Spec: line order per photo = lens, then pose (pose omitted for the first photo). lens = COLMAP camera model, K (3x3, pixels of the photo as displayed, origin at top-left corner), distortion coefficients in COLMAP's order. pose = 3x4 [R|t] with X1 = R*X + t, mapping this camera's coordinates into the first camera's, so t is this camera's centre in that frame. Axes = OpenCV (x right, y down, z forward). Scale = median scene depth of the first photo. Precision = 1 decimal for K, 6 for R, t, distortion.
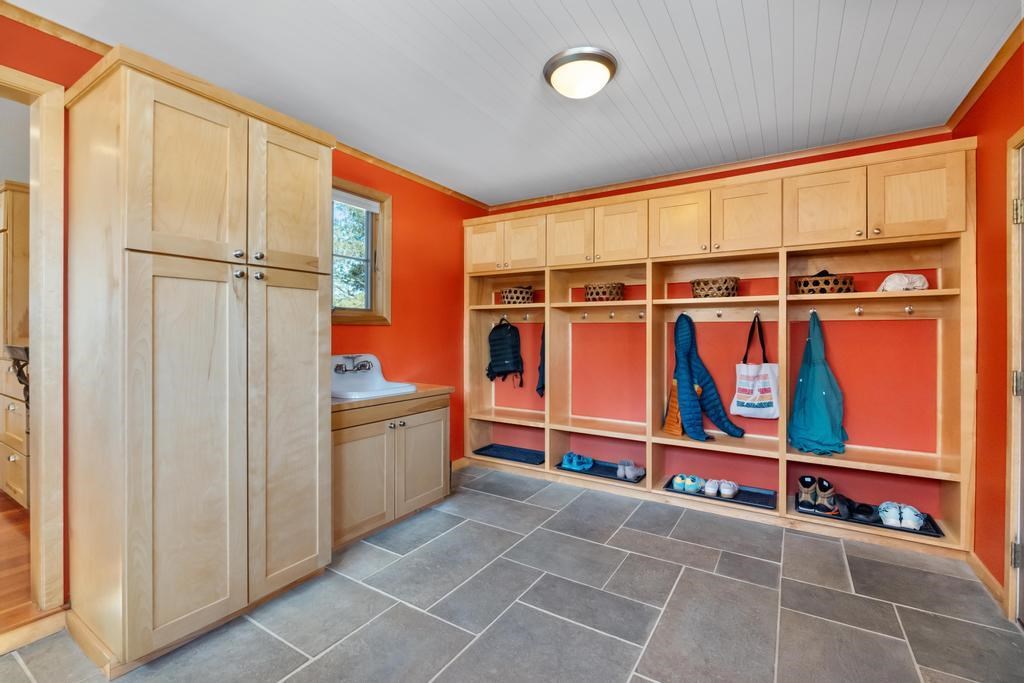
lens RADIAL K [[455.8, 0, 507.3], [0, 455.8, 331.7], [0, 0, 1]] dist [-0.001732, -0.000036]
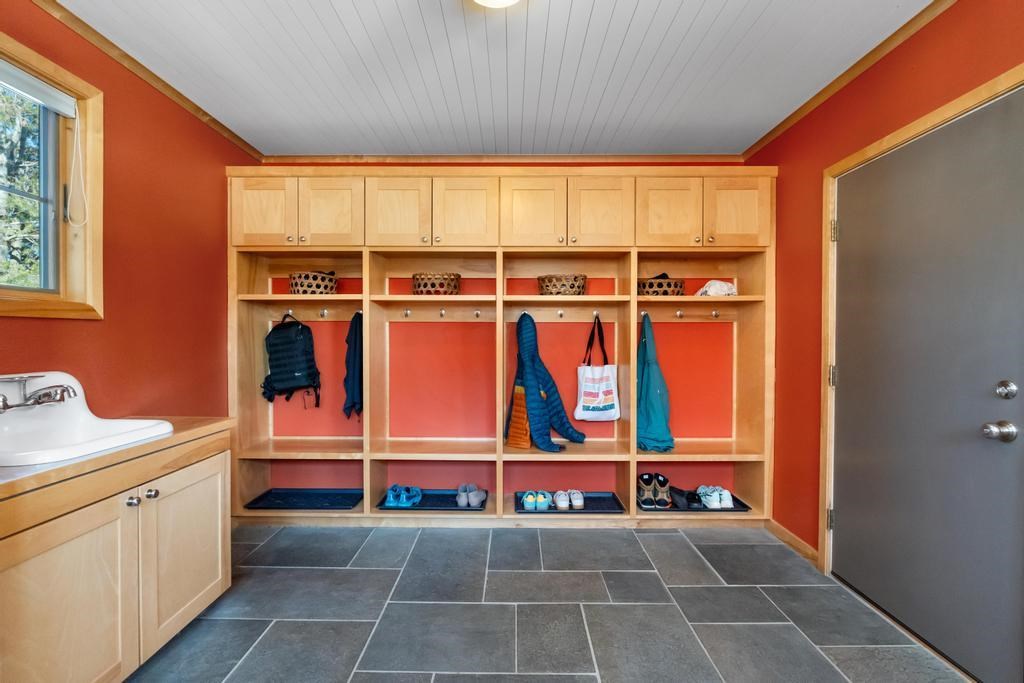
lens RADIAL K [[471.0, 0, 512.0], [0, 471.0, 341.5], [0, 0, 1]] dist [-0.003361, 0.000923]
pose [[0.846461, -0.006580, 0.532411, -0.144526], [-0.000509, 0.999913, 0.013167, 0.005276], [-0.532451, -0.011416, 0.846384, 0.242365]]
